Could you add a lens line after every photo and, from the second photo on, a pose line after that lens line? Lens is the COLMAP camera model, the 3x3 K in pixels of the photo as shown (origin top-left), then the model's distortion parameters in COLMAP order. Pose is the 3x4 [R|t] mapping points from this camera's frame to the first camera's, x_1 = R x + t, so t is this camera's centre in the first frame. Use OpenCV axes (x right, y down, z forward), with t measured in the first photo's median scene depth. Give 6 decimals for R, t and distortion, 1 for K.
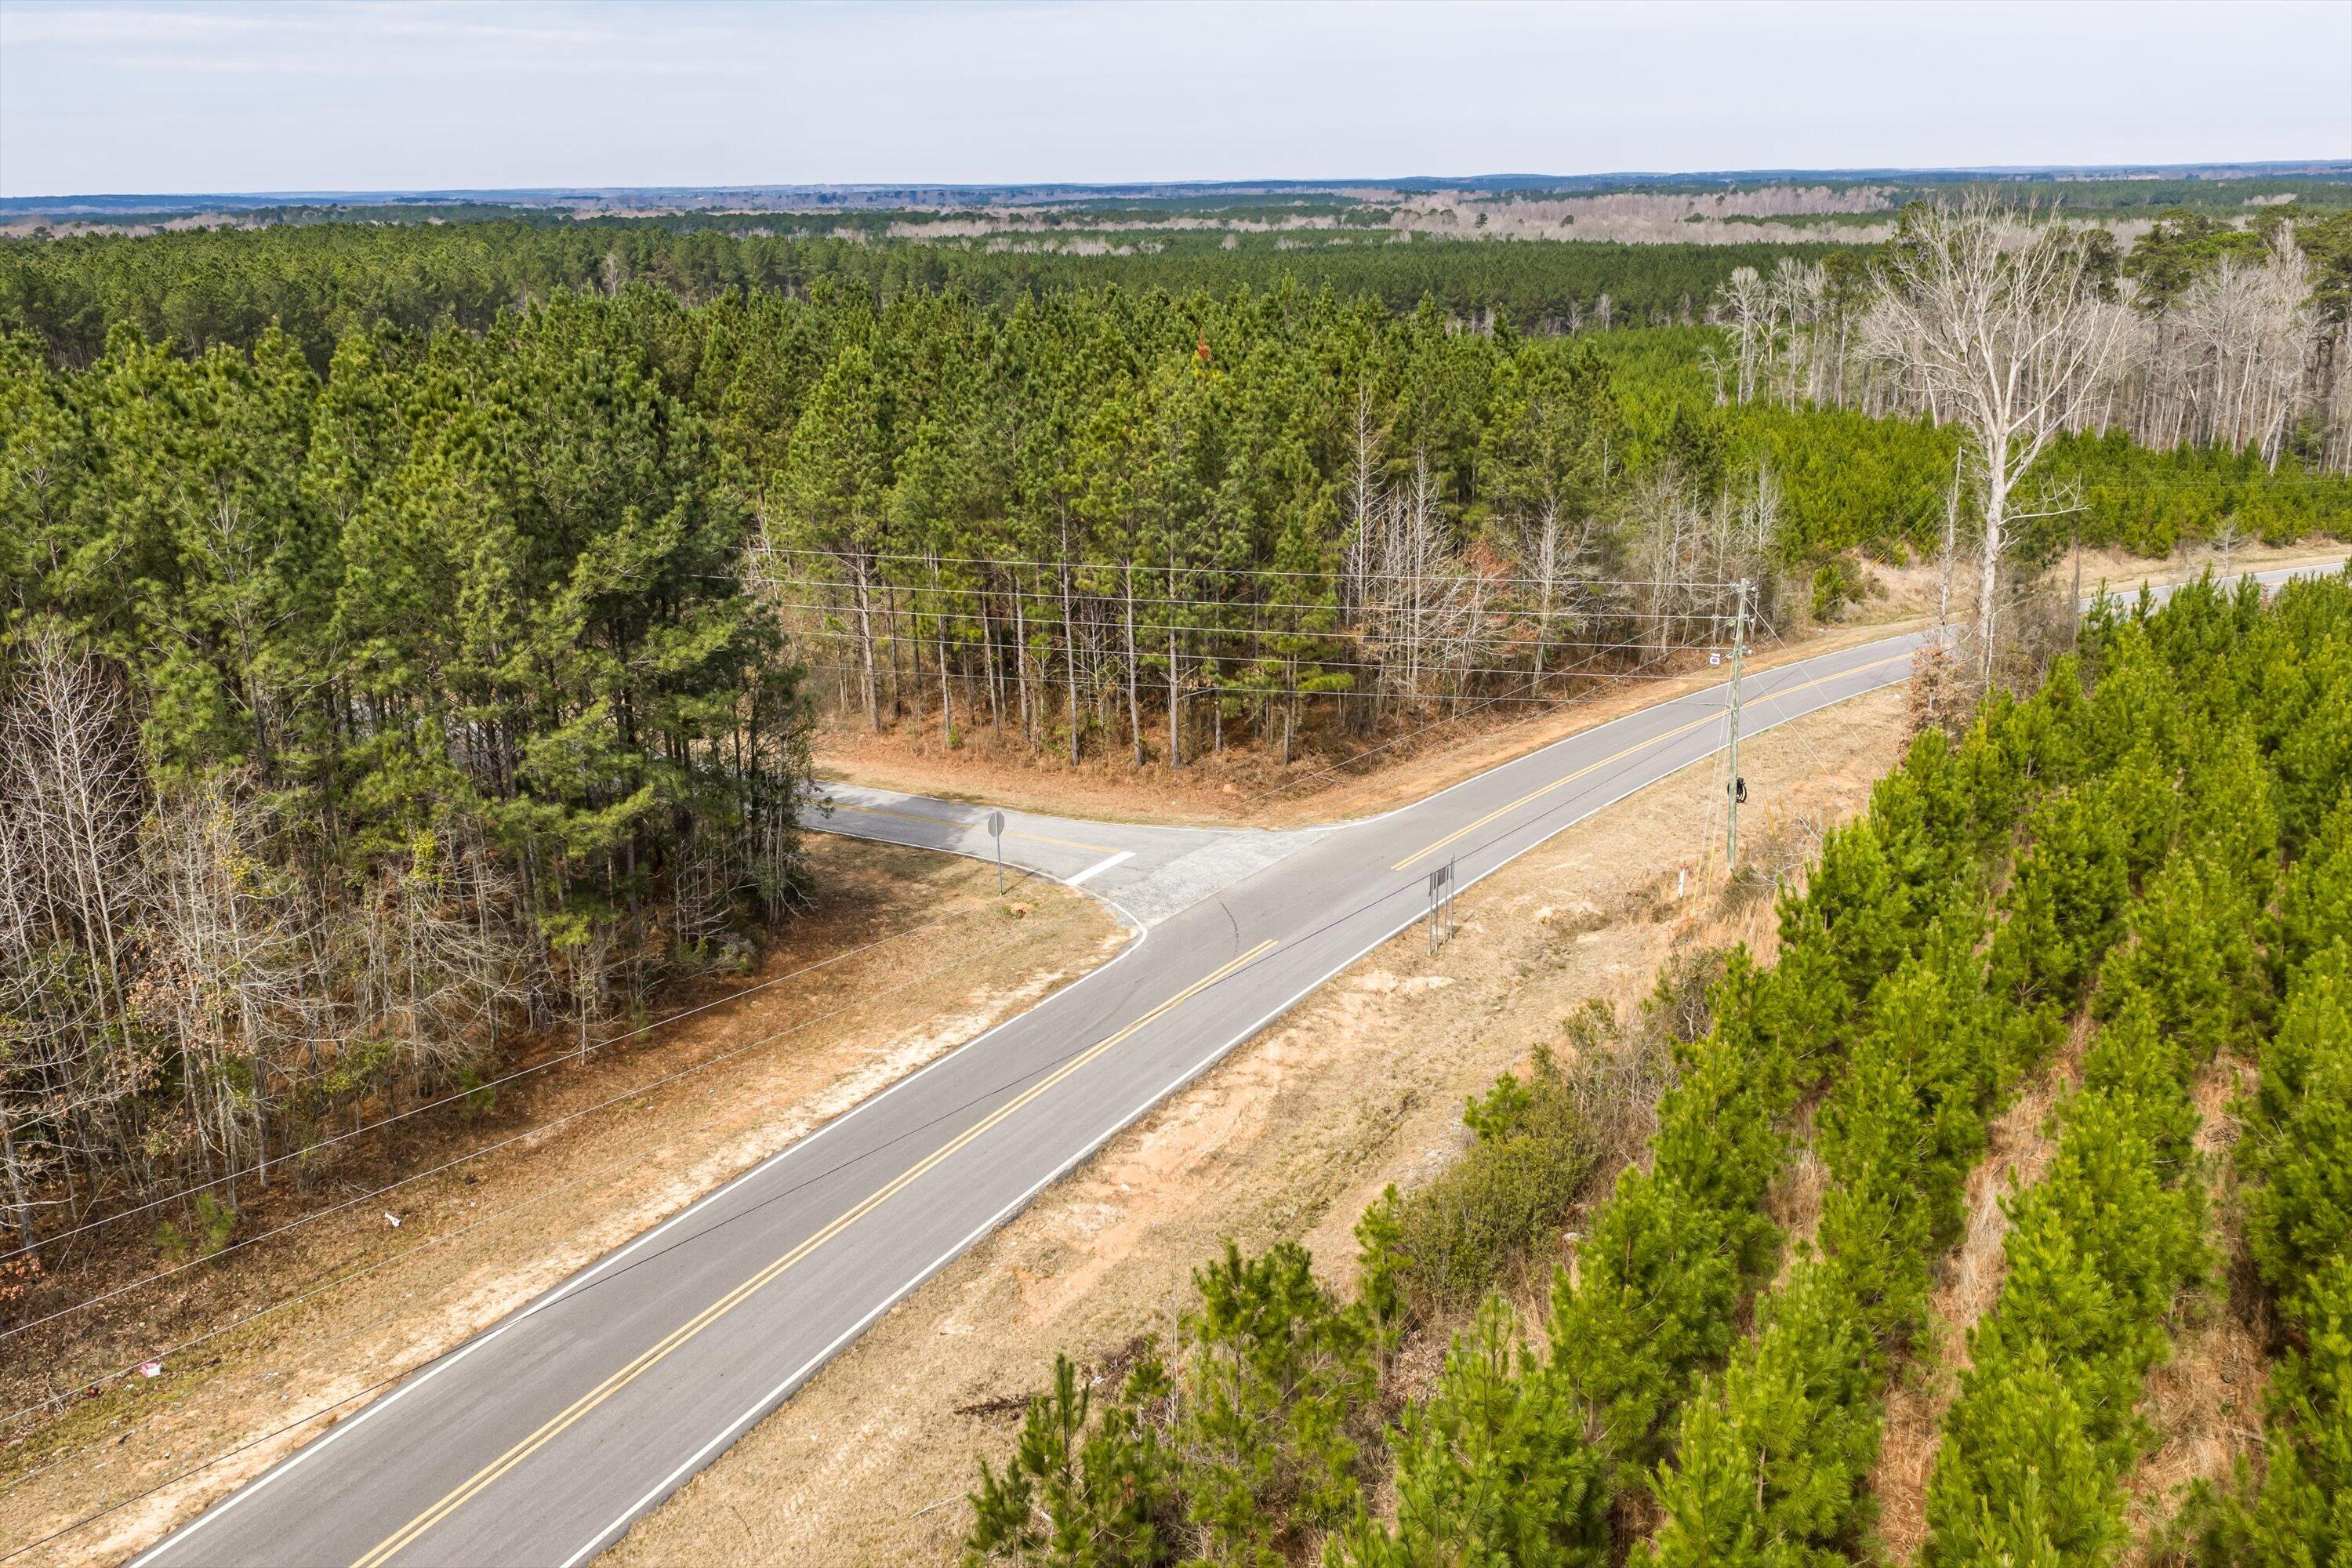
lens RADIAL K [[1945.4, 0, 1182.6], [0, 1945.4, 804.8], [0, 0, 1]] dist [0.018316, -0.029286]
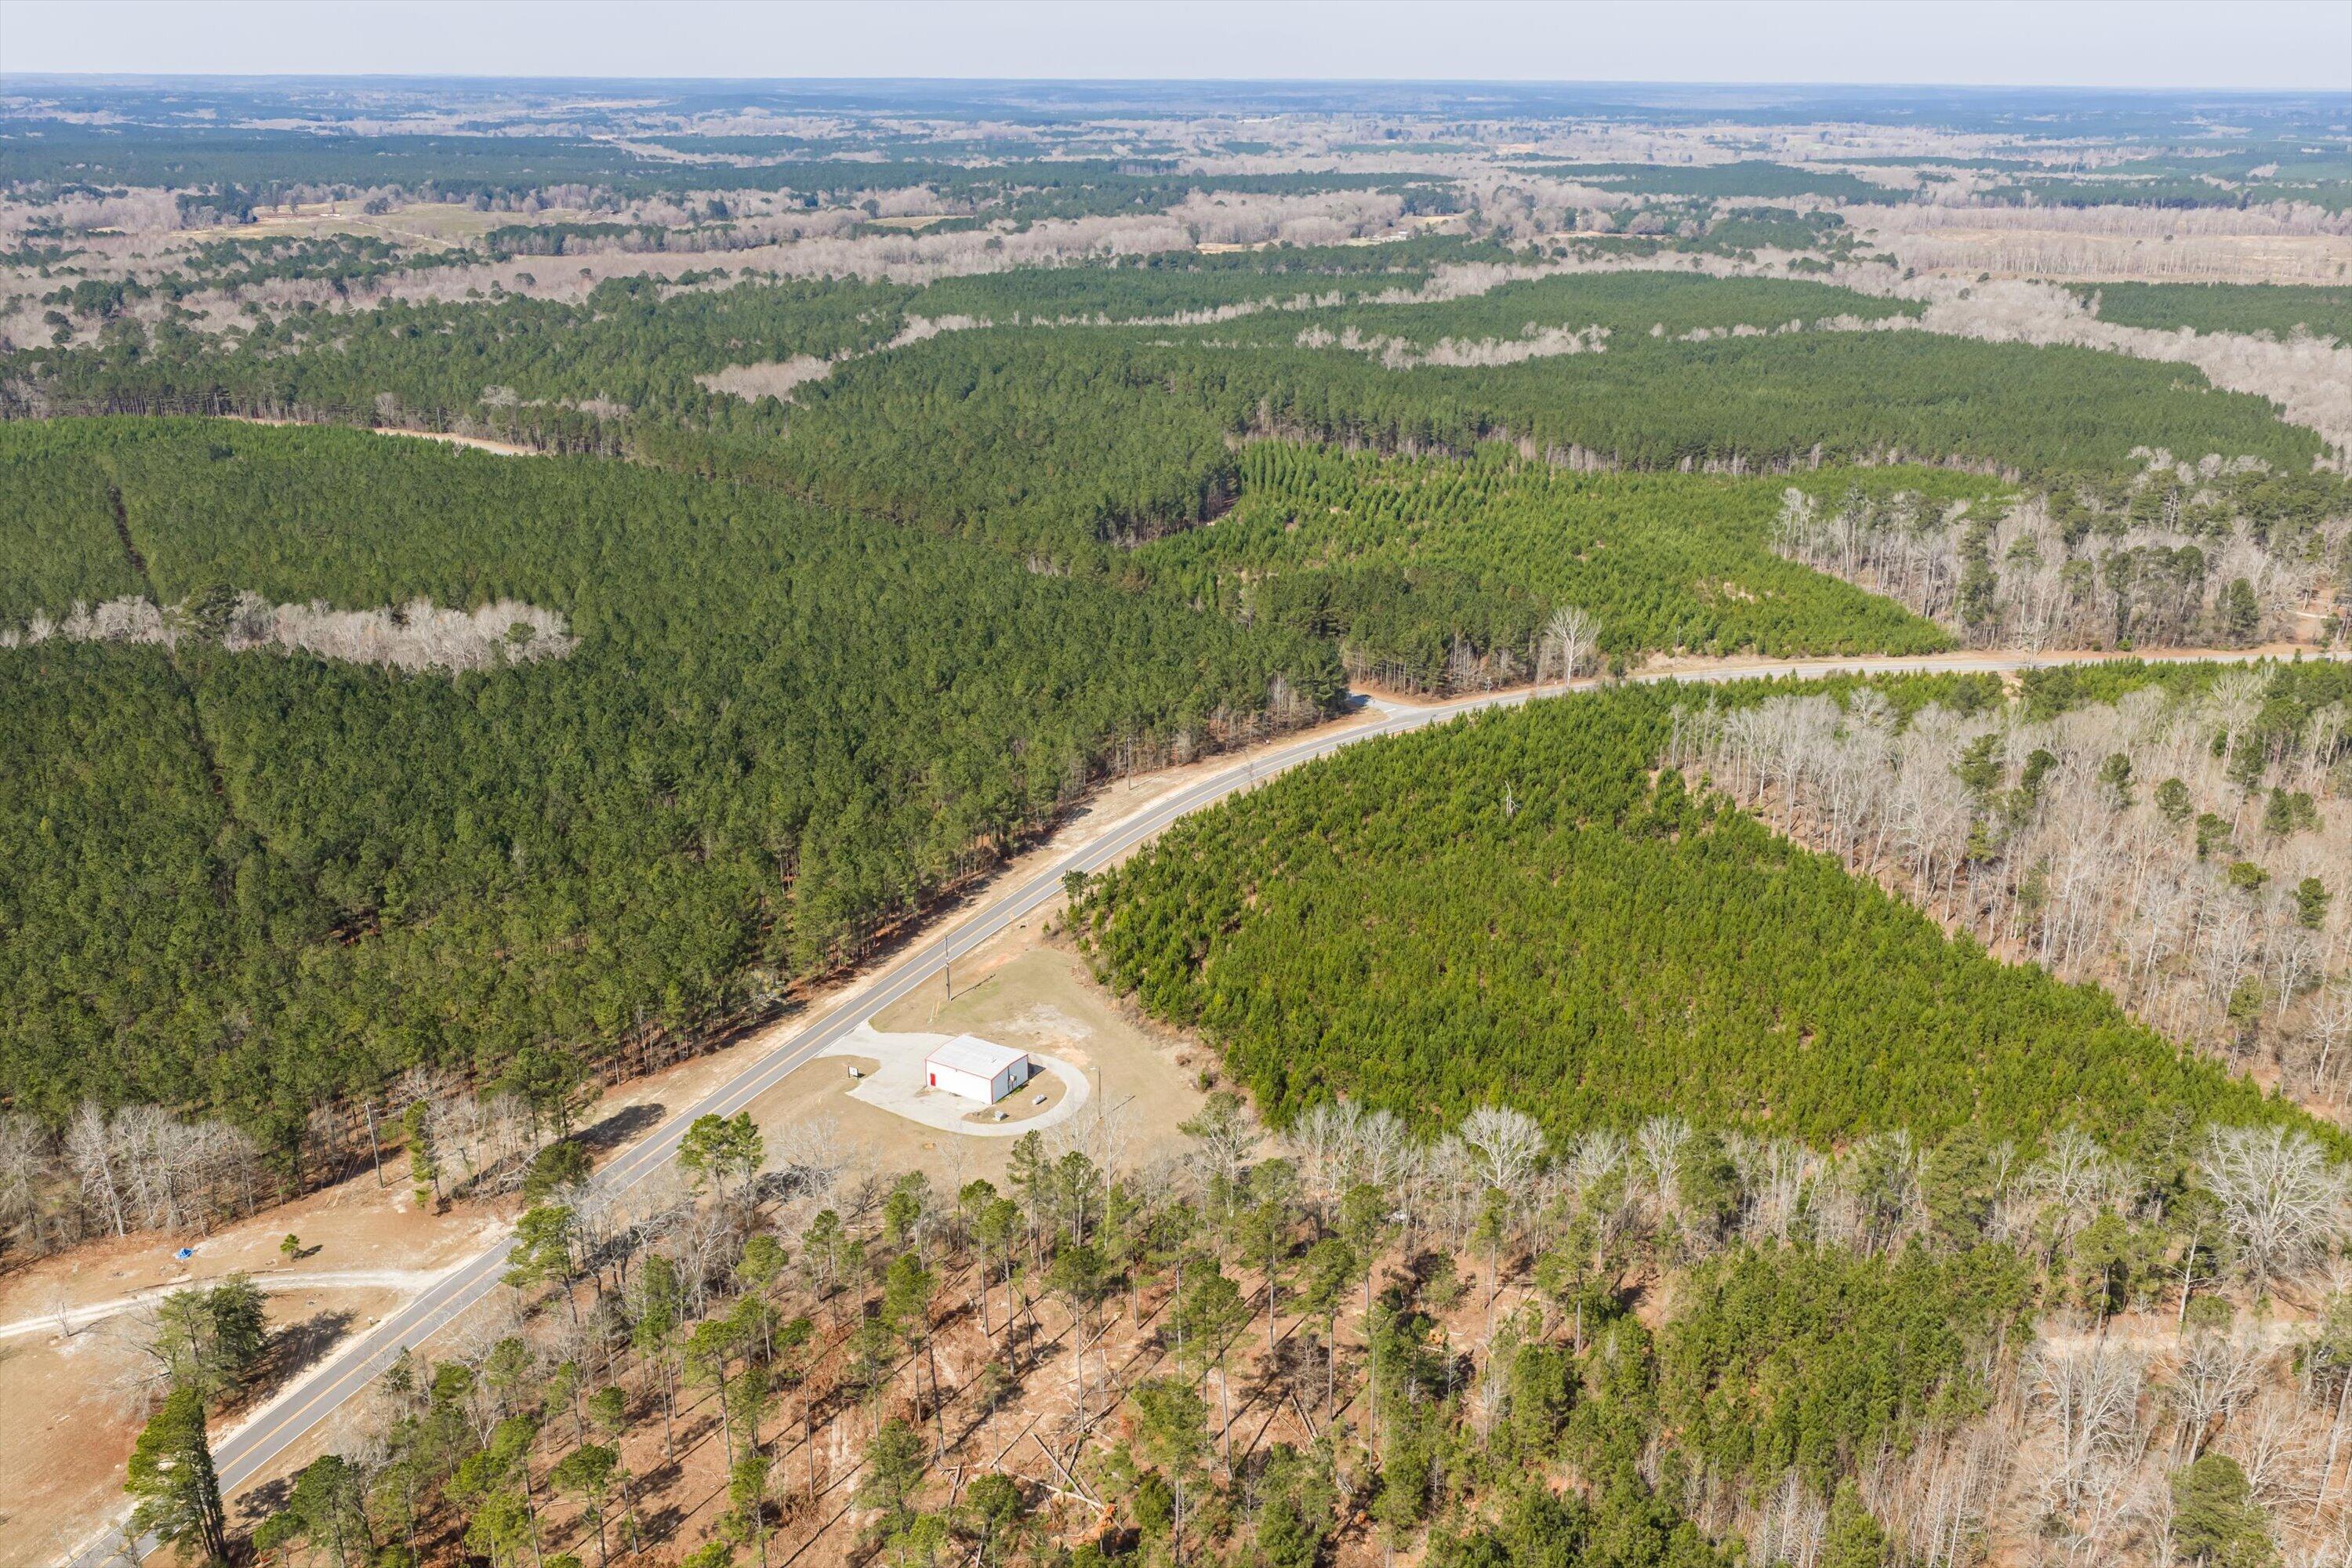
lens RADIAL K [[1945.4, 0, 1182.6], [0, 1945.4, 804.8], [0, 0, 1]] dist [0.018316, -0.029286]
pose [[0.962016, 0.114634, -0.247758, 0.139574], [-0.101382, 0.992680, 0.065641, -0.001746], [0.253469, -0.038030, 0.966596, -0.814522]]
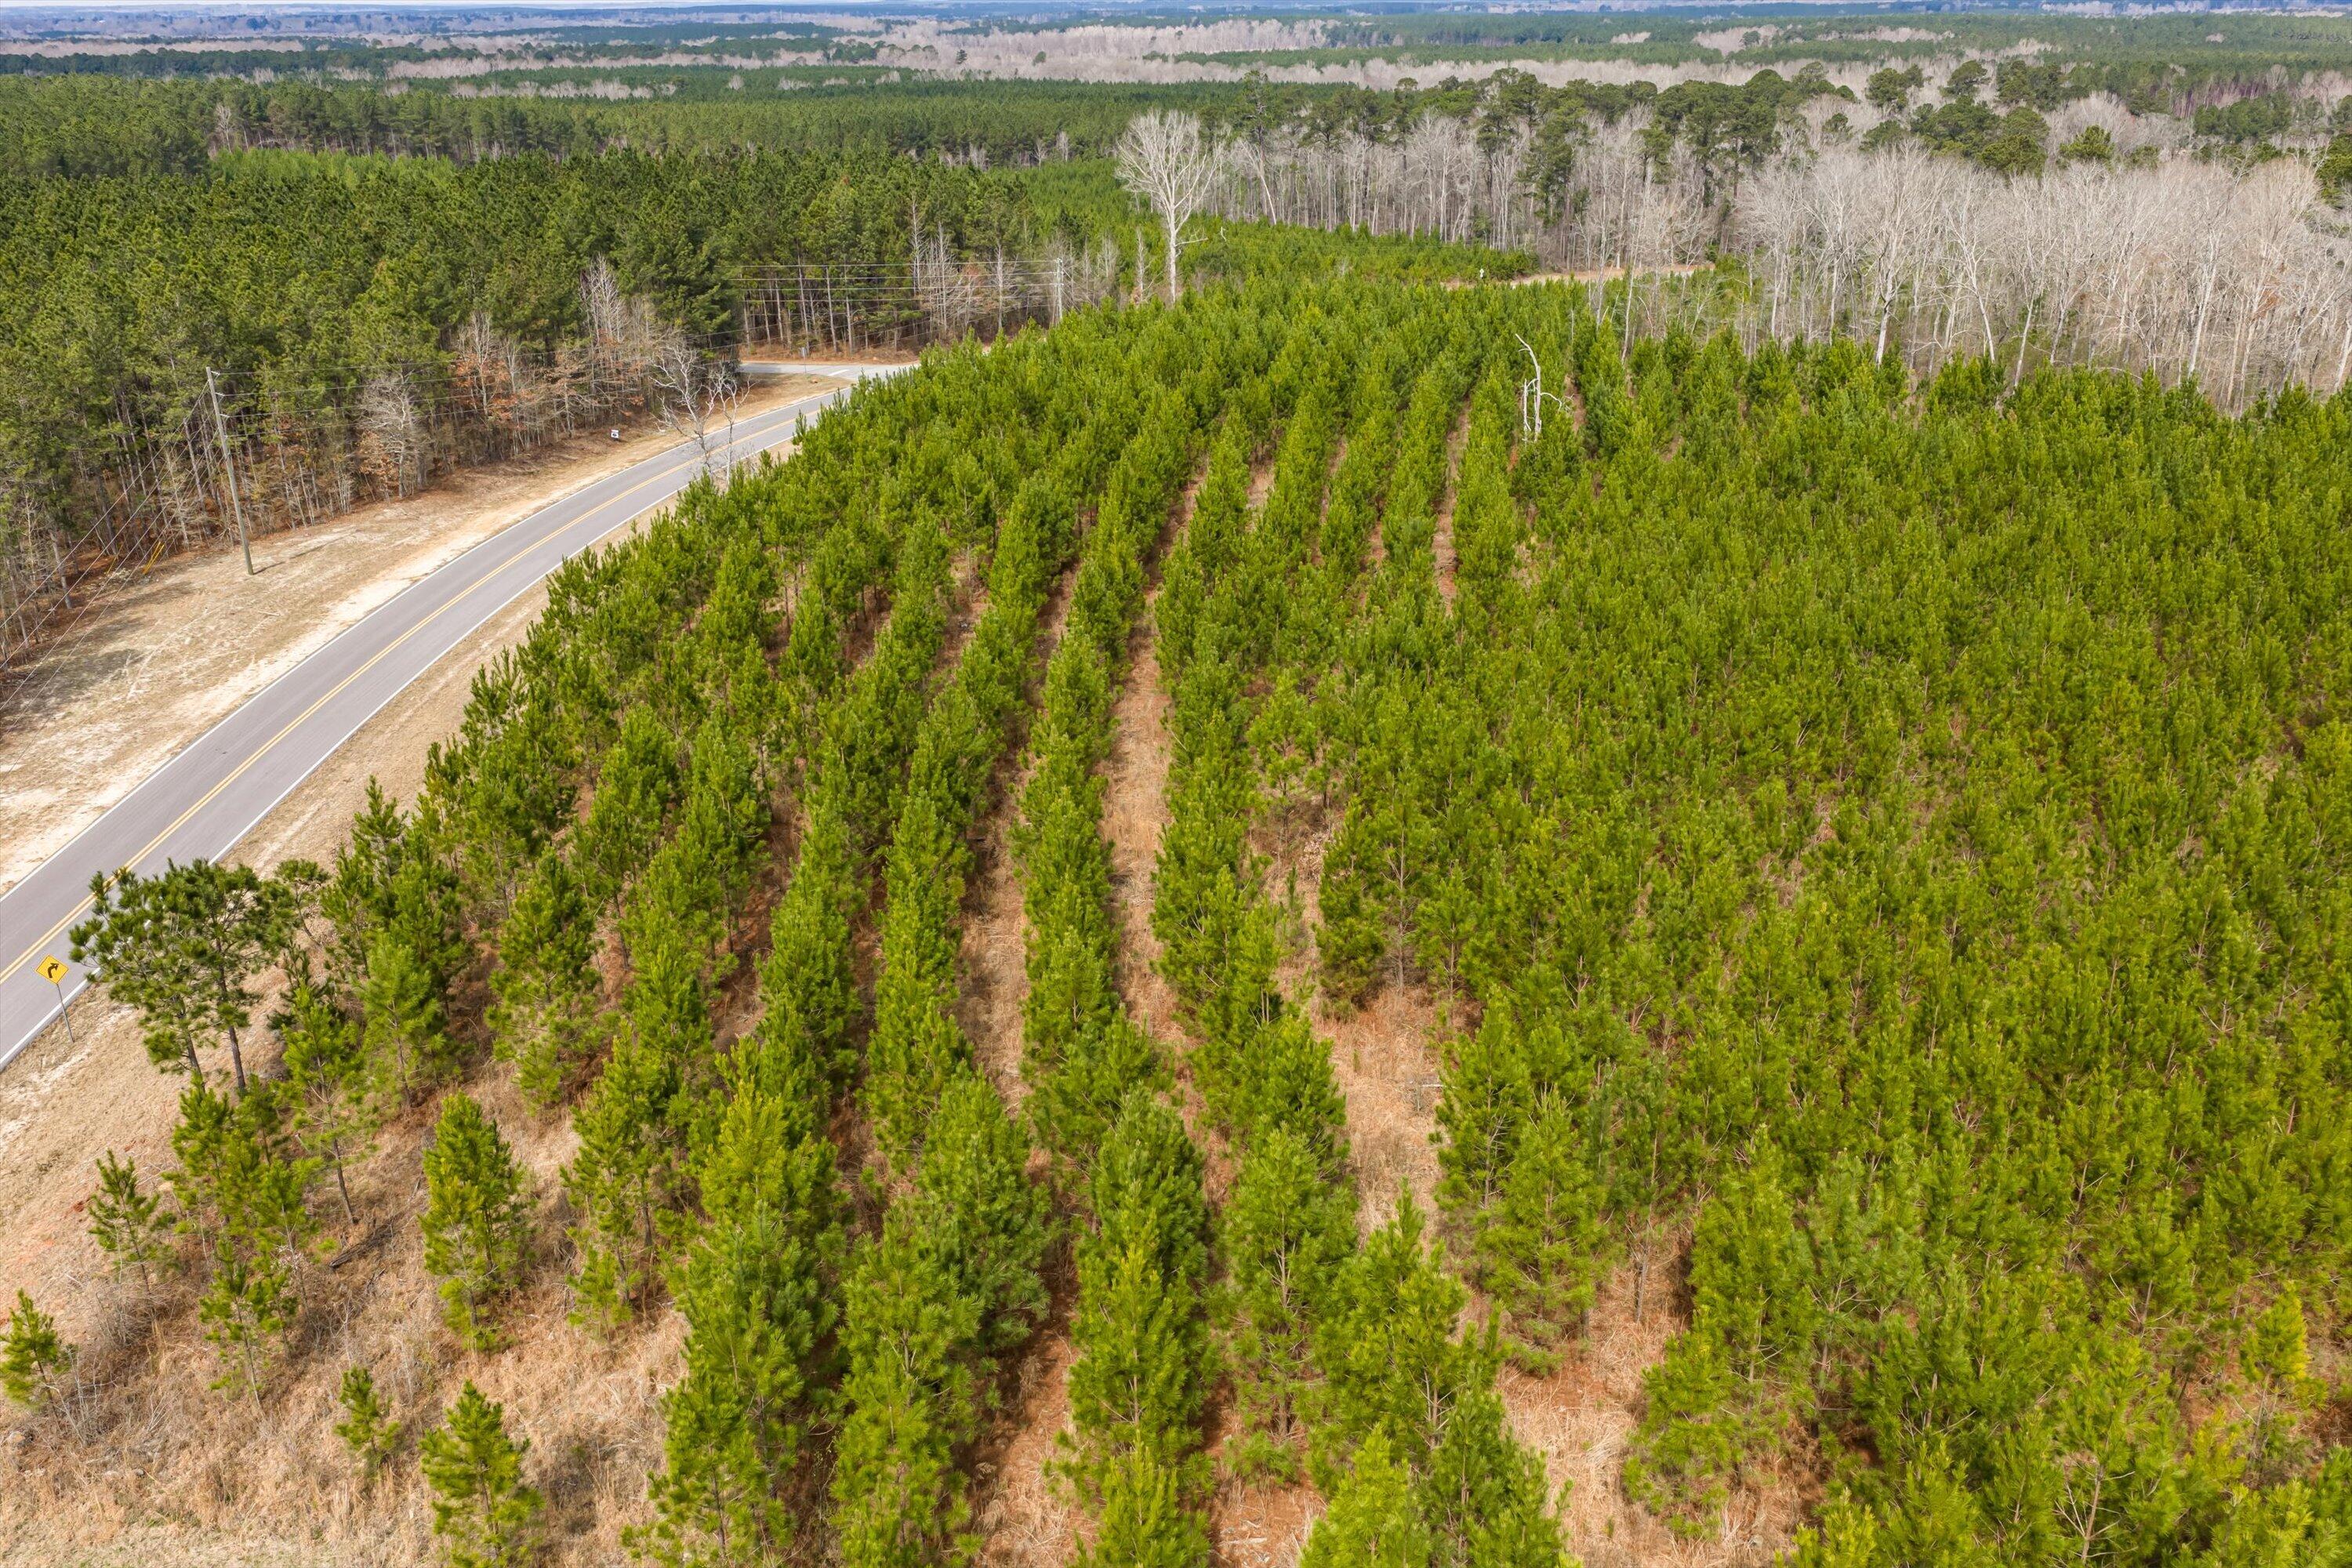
lens RADIAL K [[1945.4, 0, 1182.6], [0, 1945.4, 804.8], [0, 0, 1]] dist [0.018316, -0.029286]
pose [[0.968741, -0.090195, 0.231096, -0.038125], [0.071276, 0.993481, 0.088963, 0.062522], [-0.237614, -0.069711, 0.968855, -0.265776]]
